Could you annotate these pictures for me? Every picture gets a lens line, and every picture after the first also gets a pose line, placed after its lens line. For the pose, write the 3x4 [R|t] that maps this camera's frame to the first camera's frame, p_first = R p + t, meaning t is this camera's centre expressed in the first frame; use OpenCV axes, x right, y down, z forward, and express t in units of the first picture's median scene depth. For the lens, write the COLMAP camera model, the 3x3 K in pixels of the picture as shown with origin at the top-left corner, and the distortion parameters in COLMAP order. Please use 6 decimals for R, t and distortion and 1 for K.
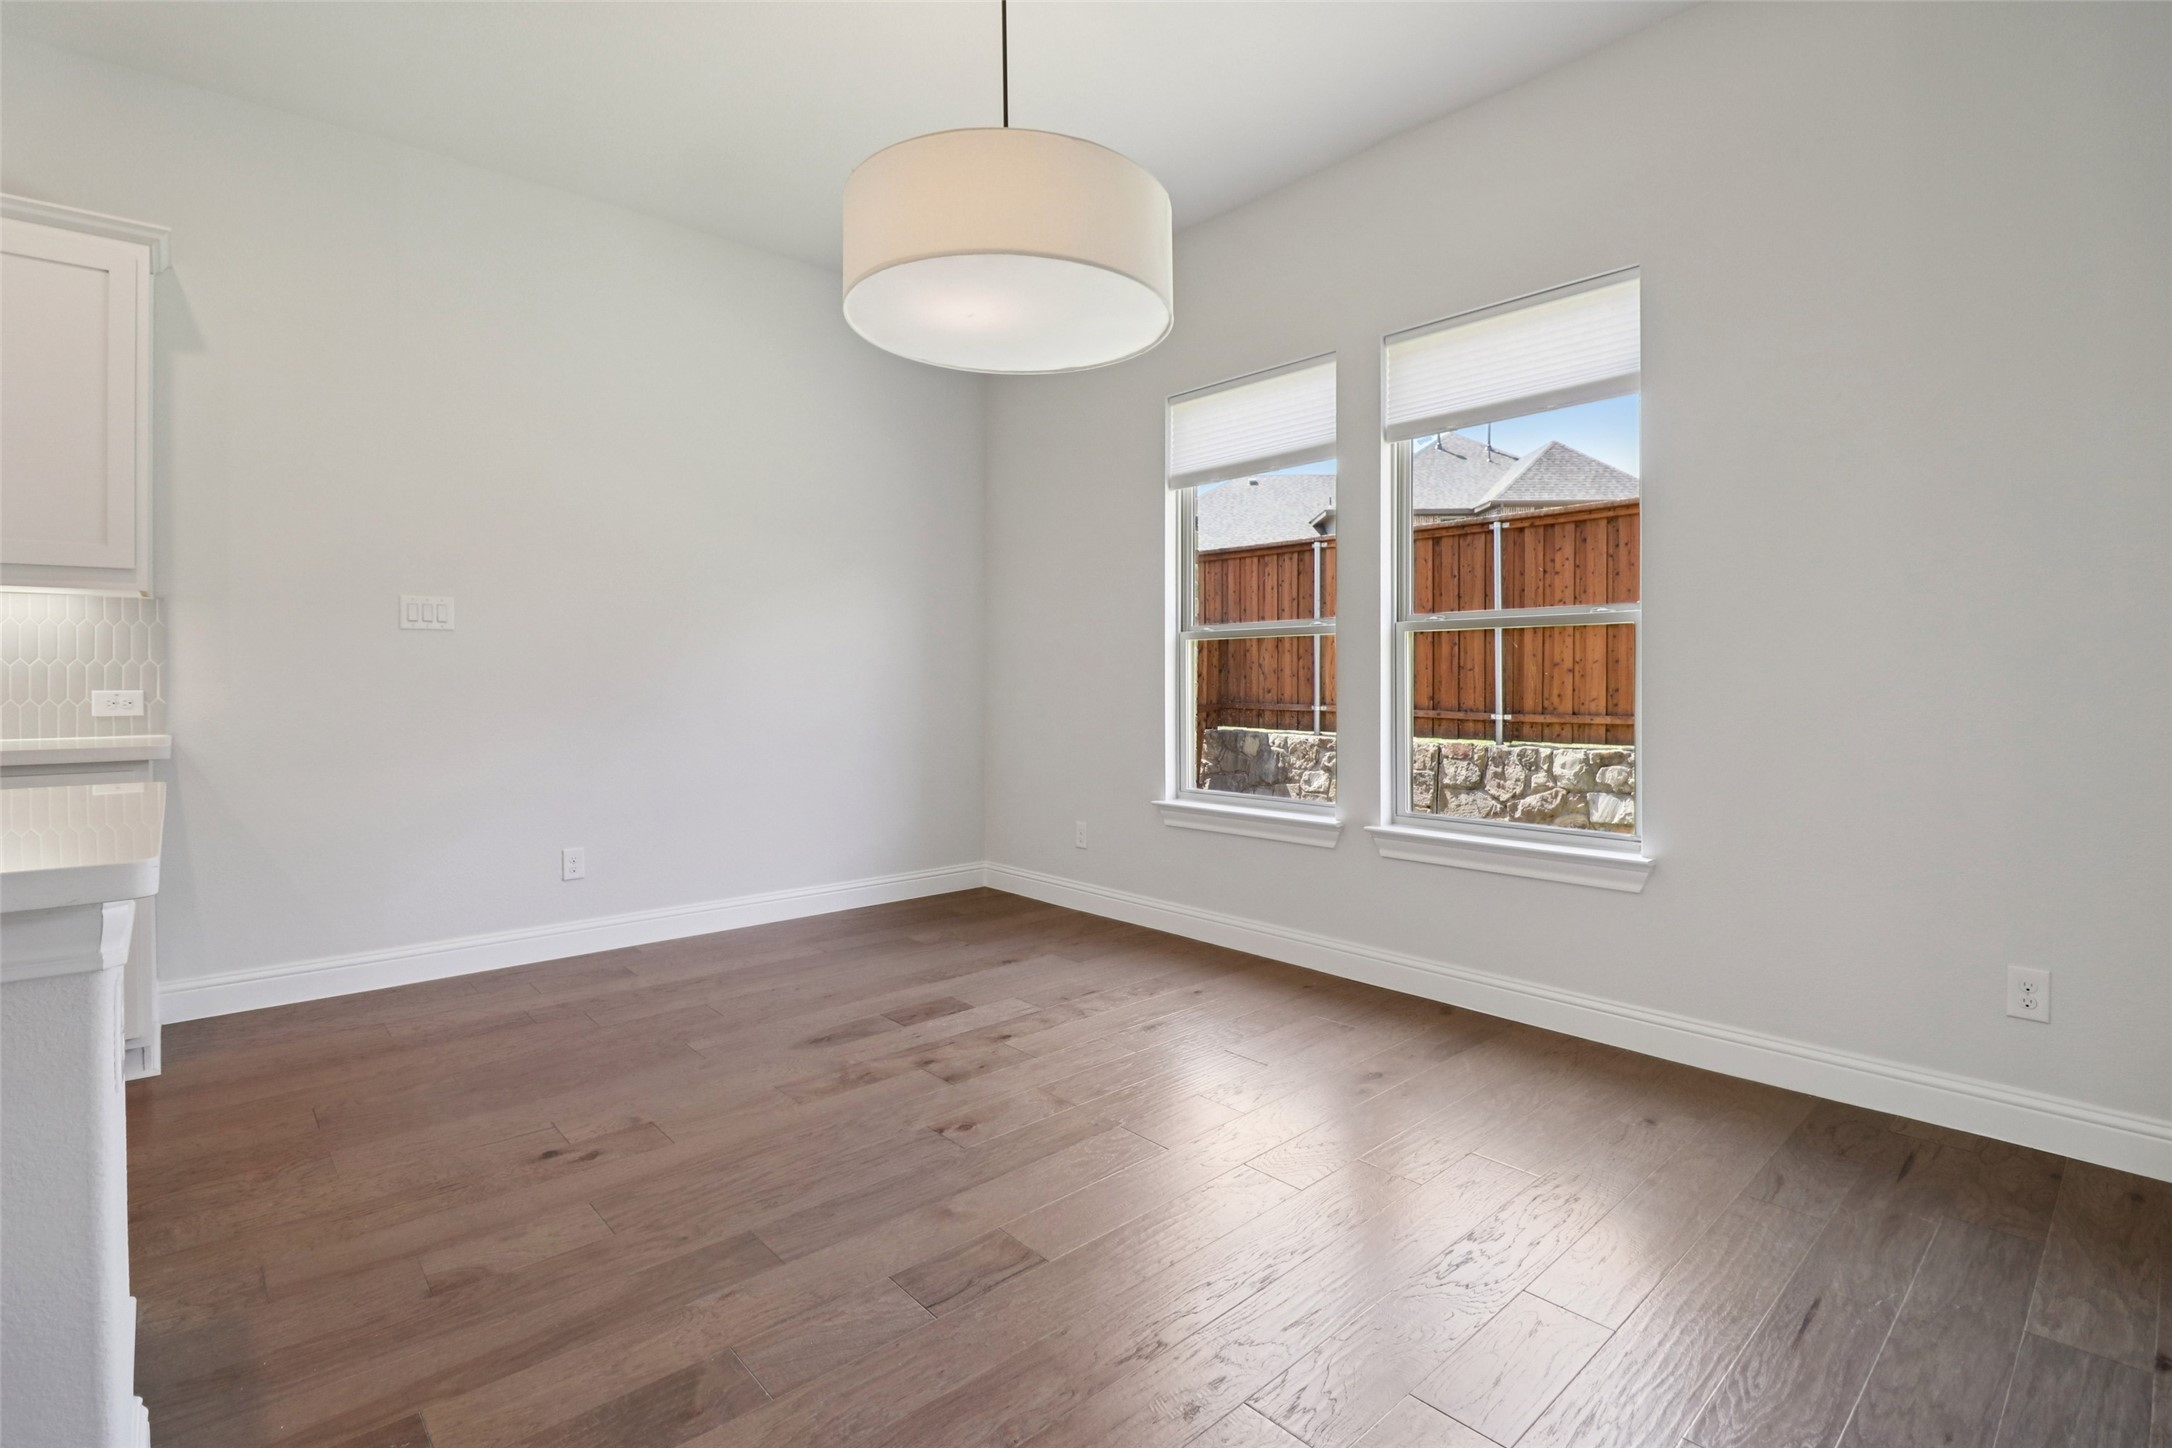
lens RADIAL K [[1016.2, 0, 1083.5], [0, 1016.2, 684.3], [0, 0, 1]] dist [-0.003576, -0.010275]
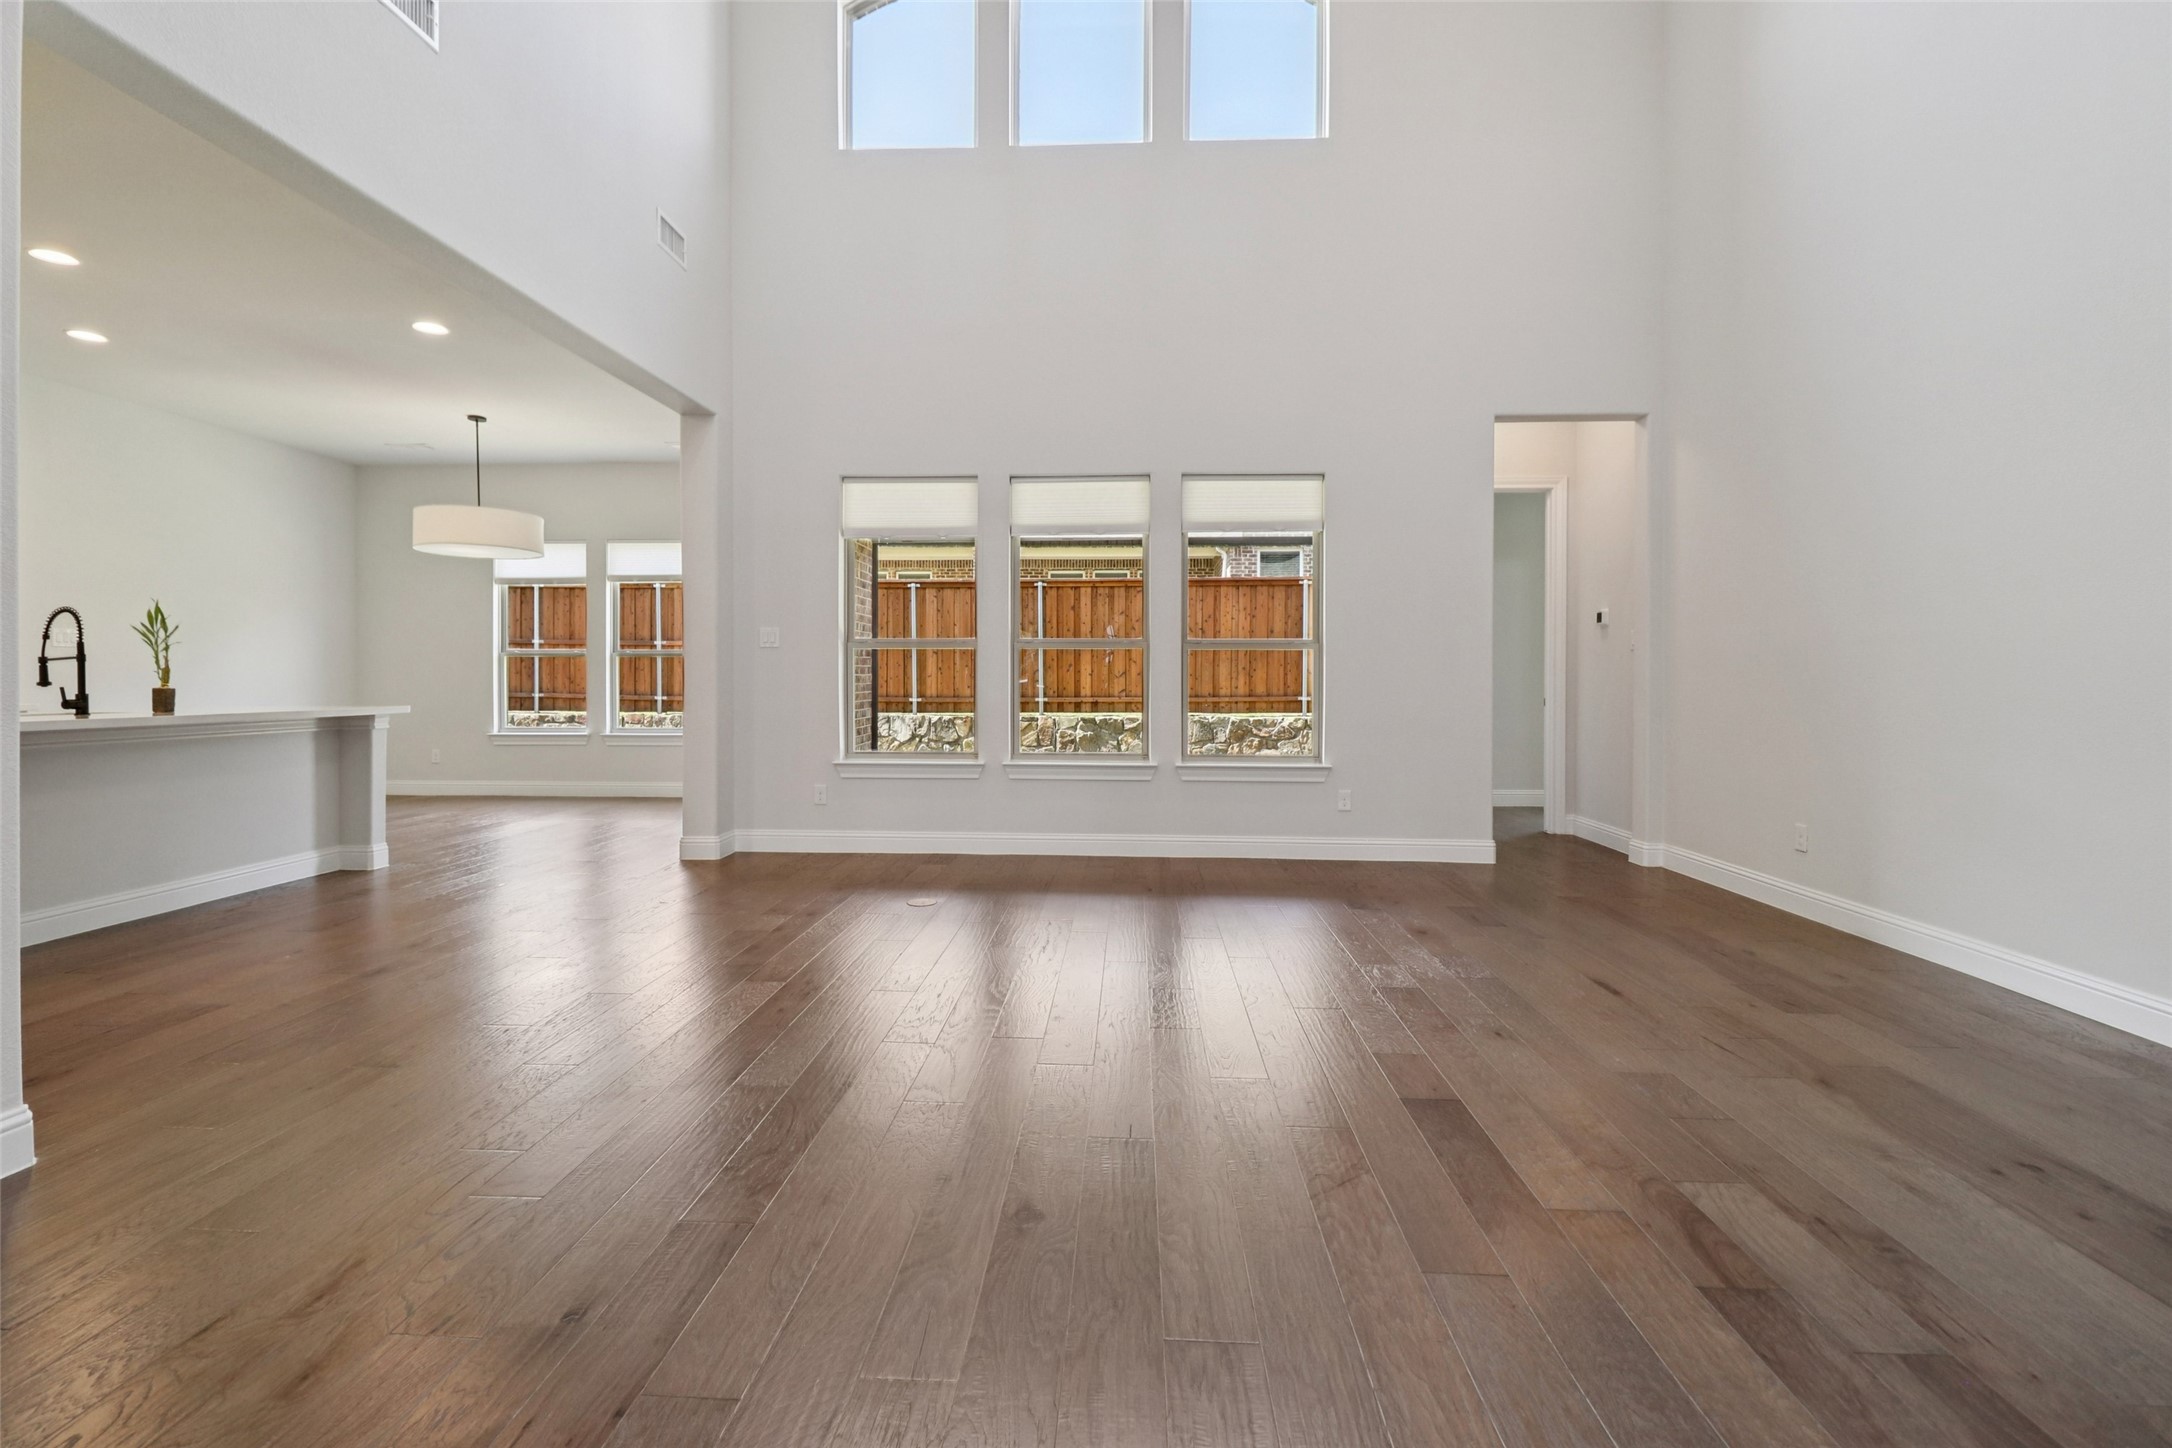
lens RADIAL K [[999.9, 0, 1072.4], [0, 999.9, 680.4], [0, 0, 1]] dist [-0.003068, -0.012881]
pose [[0.716490, -0.002416, 0.697593, -0.614917], [0.003003, 0.999995, 0.000379, 0.011065], [-0.697591, 0.001824, 0.716494, -1.600490]]
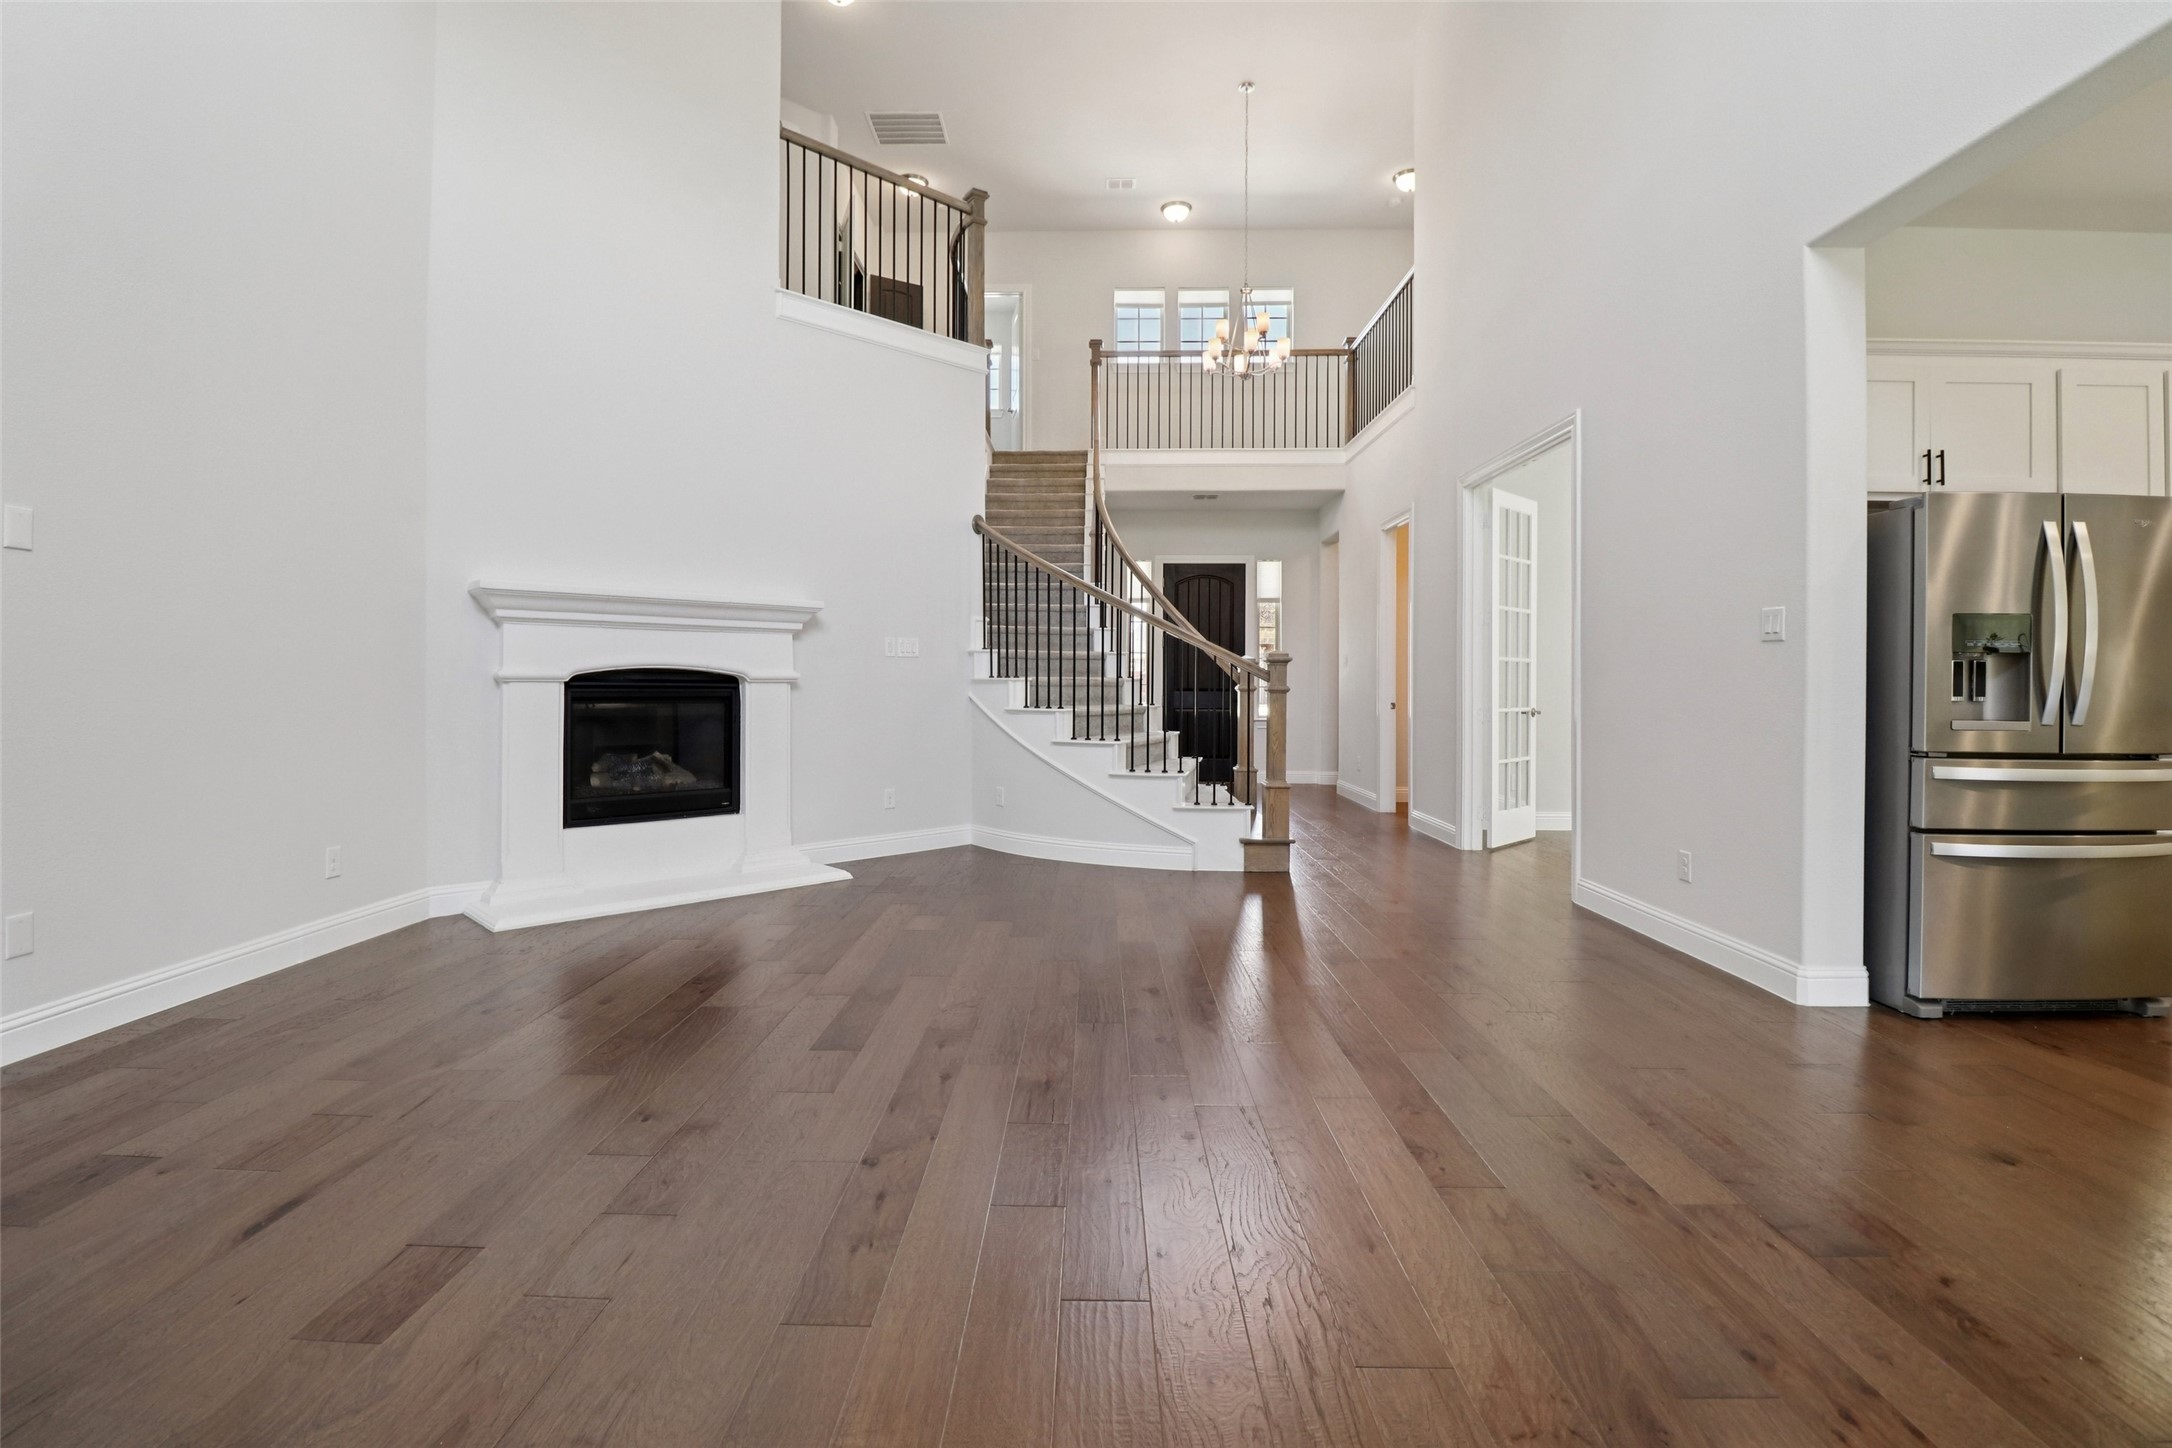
lens RADIAL K [[999.9, 0, 1072.4], [0, 999.9, 680.4], [0, 0, 1]] dist [-0.003068, -0.012881]
pose [[-0.690725, -0.007642, -0.723077, 0.525319], [-0.010443, 0.999945, -0.000592, 0.003924], [0.723042, 0.007142, -0.690767, -0.559673]]
